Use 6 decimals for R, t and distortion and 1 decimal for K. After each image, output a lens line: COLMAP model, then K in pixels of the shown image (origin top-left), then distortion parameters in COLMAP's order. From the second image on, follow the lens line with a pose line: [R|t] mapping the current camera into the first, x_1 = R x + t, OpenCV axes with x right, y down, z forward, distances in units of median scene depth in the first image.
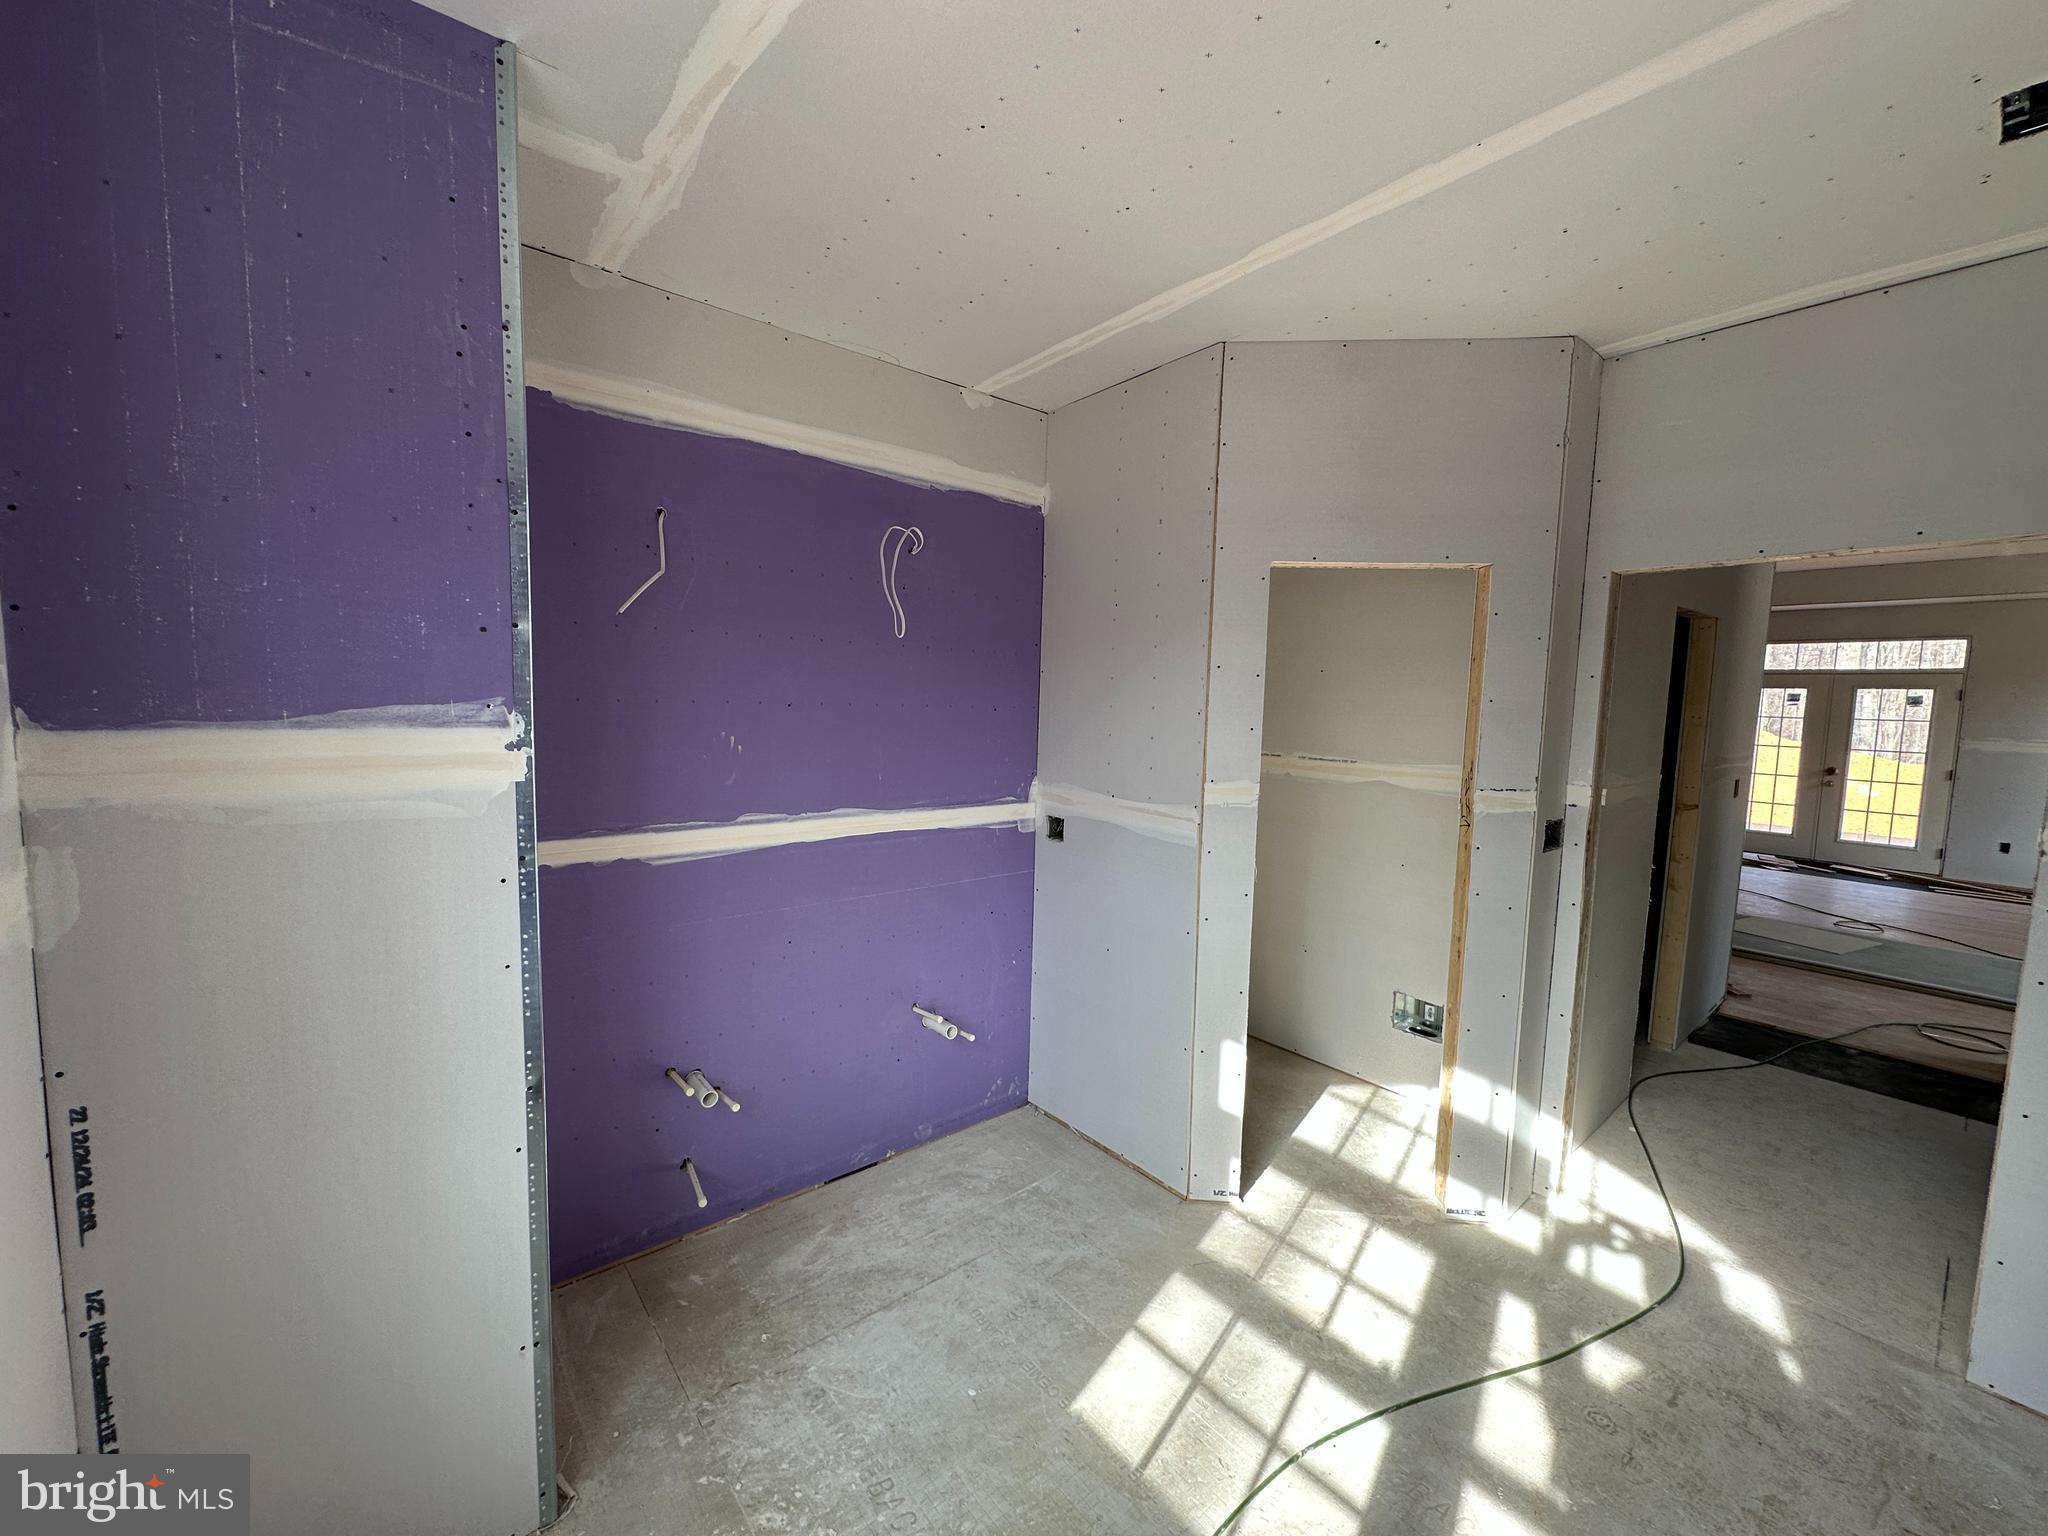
lens RADIAL K [[814.7, 0, 1026.8], [0, 814.7, 767.2], [0, 0, 1]] dist [-0.000306, -0.000063]
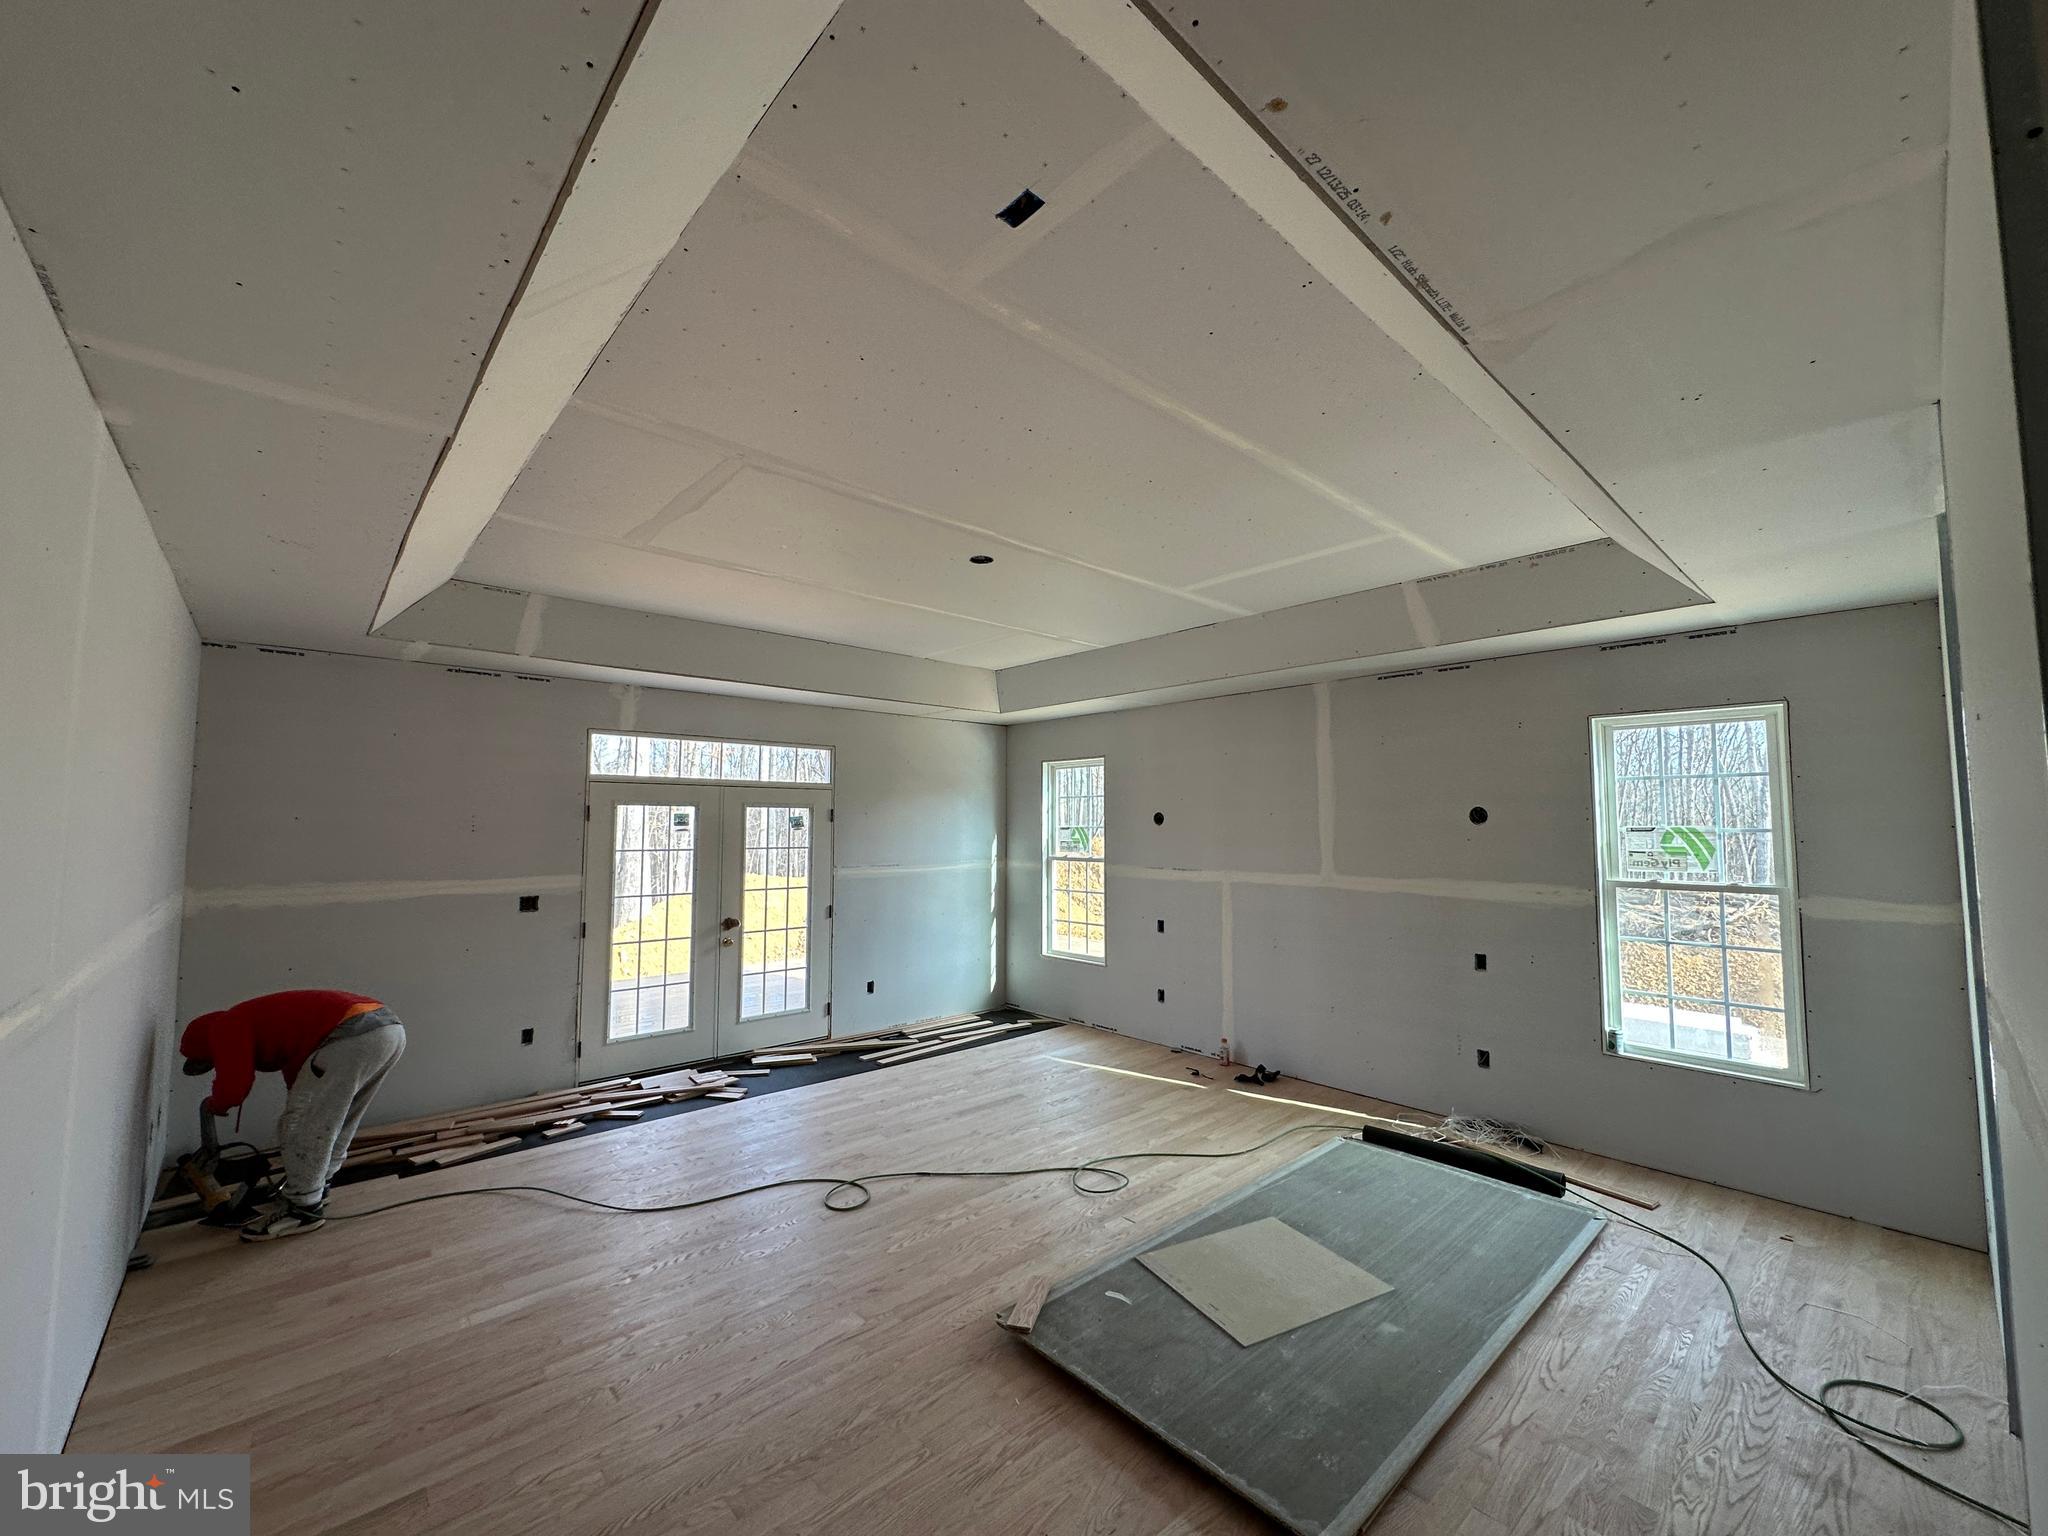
lens RADIAL K [[814.7, 0, 1029.2], [0, 814.7, 765.8], [0, 0, 1]] dist [-0.000306, -0.000063]
pose [[-0.050138, 0.047436, 0.997615, 0.268781], [0.085694, 0.995392, -0.043023, -0.078676], [-0.995059, 0.083332, -0.053972, 0.772949]]
